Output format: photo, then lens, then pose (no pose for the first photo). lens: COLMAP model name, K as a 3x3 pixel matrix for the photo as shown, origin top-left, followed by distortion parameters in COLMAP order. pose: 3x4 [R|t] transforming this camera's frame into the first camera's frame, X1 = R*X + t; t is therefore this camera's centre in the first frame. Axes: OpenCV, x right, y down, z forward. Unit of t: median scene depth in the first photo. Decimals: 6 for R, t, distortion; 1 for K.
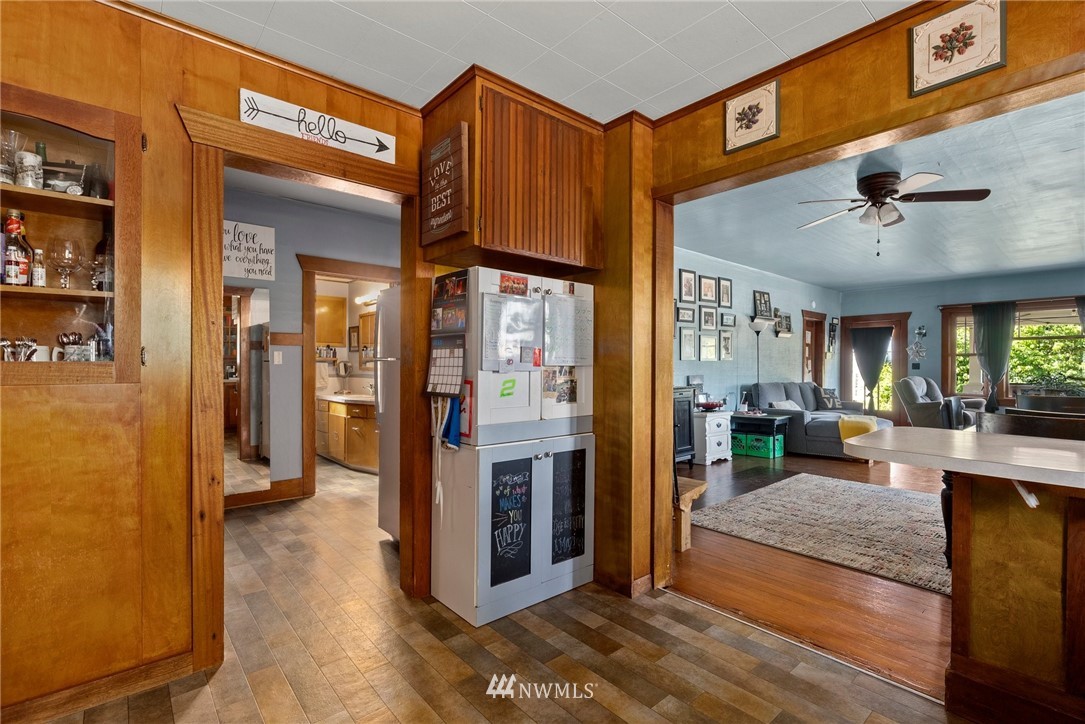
lens RADIAL K [[498.1, 0, 548.1], [0, 498.1, 365.9], [0, 0, 1]] dist [-0.002960, 0.000255]
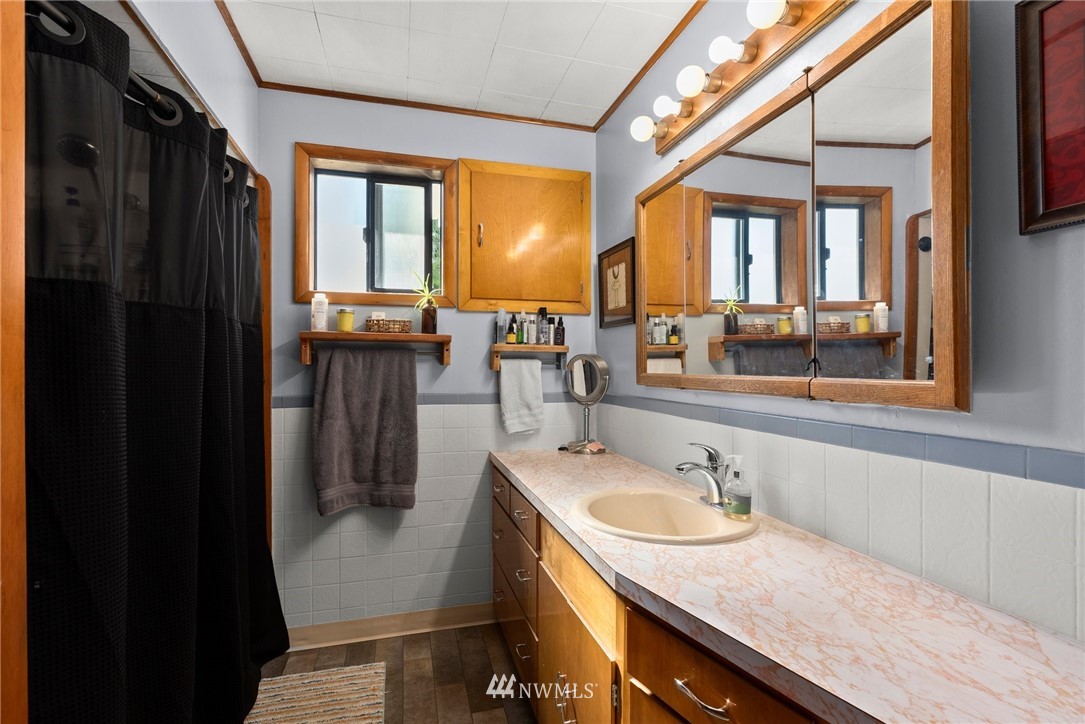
lens RADIAL K [[498.1, 0, 539.9], [0, 498.1, 361.4], [0, 0, 1]] dist [-0.002960, 0.000255]
pose [[0.908296, -0.003092, -0.418317, -0.297018], [-0.000533, 0.999963, -0.008550, -0.002458], [0.418328, 0.007989, 0.908261, 0.680927]]
